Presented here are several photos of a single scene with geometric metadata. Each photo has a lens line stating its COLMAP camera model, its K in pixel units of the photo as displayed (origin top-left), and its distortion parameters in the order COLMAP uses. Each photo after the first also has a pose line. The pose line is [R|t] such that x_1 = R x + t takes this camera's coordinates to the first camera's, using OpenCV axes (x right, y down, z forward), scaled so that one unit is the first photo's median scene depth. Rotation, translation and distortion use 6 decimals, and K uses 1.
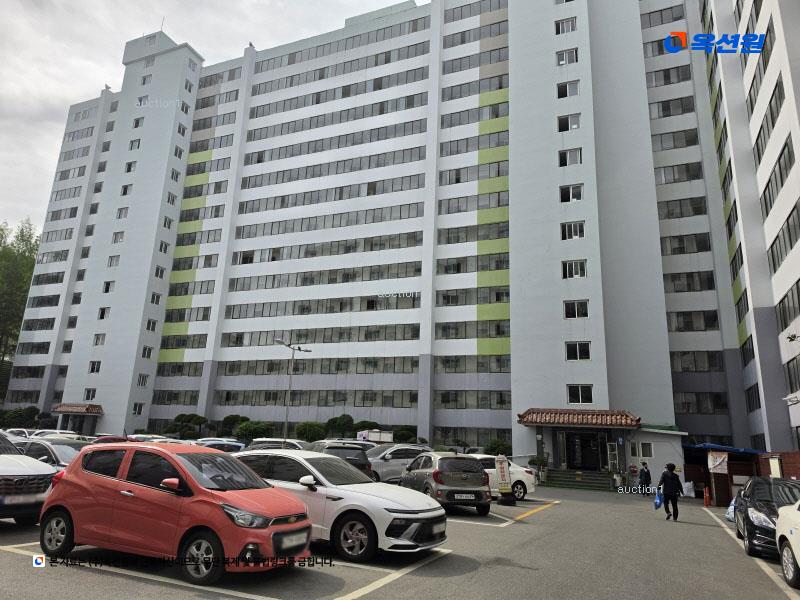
lens RADIAL K [[549.0, 0, 402.5], [0, 549.0, 302.7], [0, 0, 1]] dist [0.092896, -0.090734]
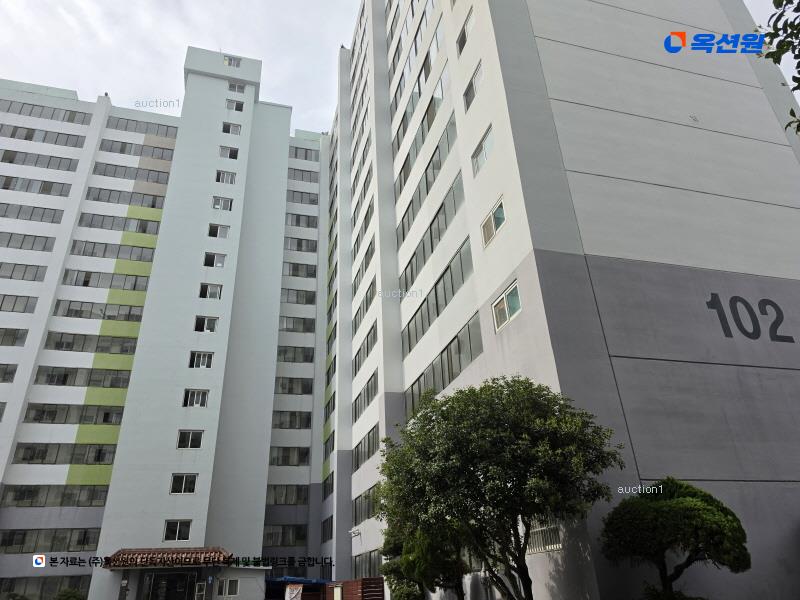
lens RADIAL K [[554.8, 0, 400.0], [0, 554.8, 300.0], [0, 0, 1]] dist [0.005686, 0.000482]
pose [[0.780661, 0.226552, 0.582445, -0.025651], [-0.091304, 0.963325, -0.252326, -0.010210], [-0.618249, 0.143801, 0.772716, -0.034086]]
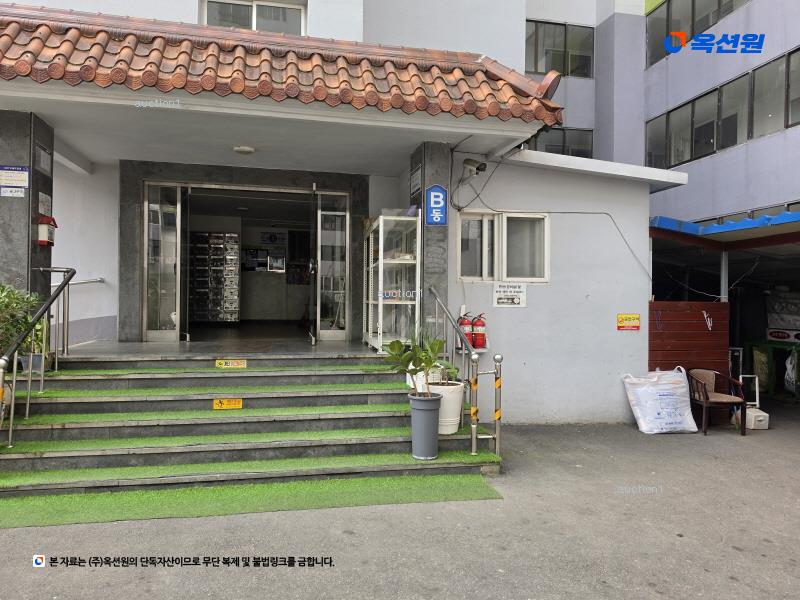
lens RADIAL K [[554.8, 0, 400.0], [0, 554.8, 300.0], [0, 0, 1]] dist [0.005686, 0.000482]
pose [[0.829375, -0.024657, 0.558148, 0.201133], [-0.126682, 0.964705, 0.230859, 0.180944], [-0.544140, -0.262176, 0.796979, 0.638920]]
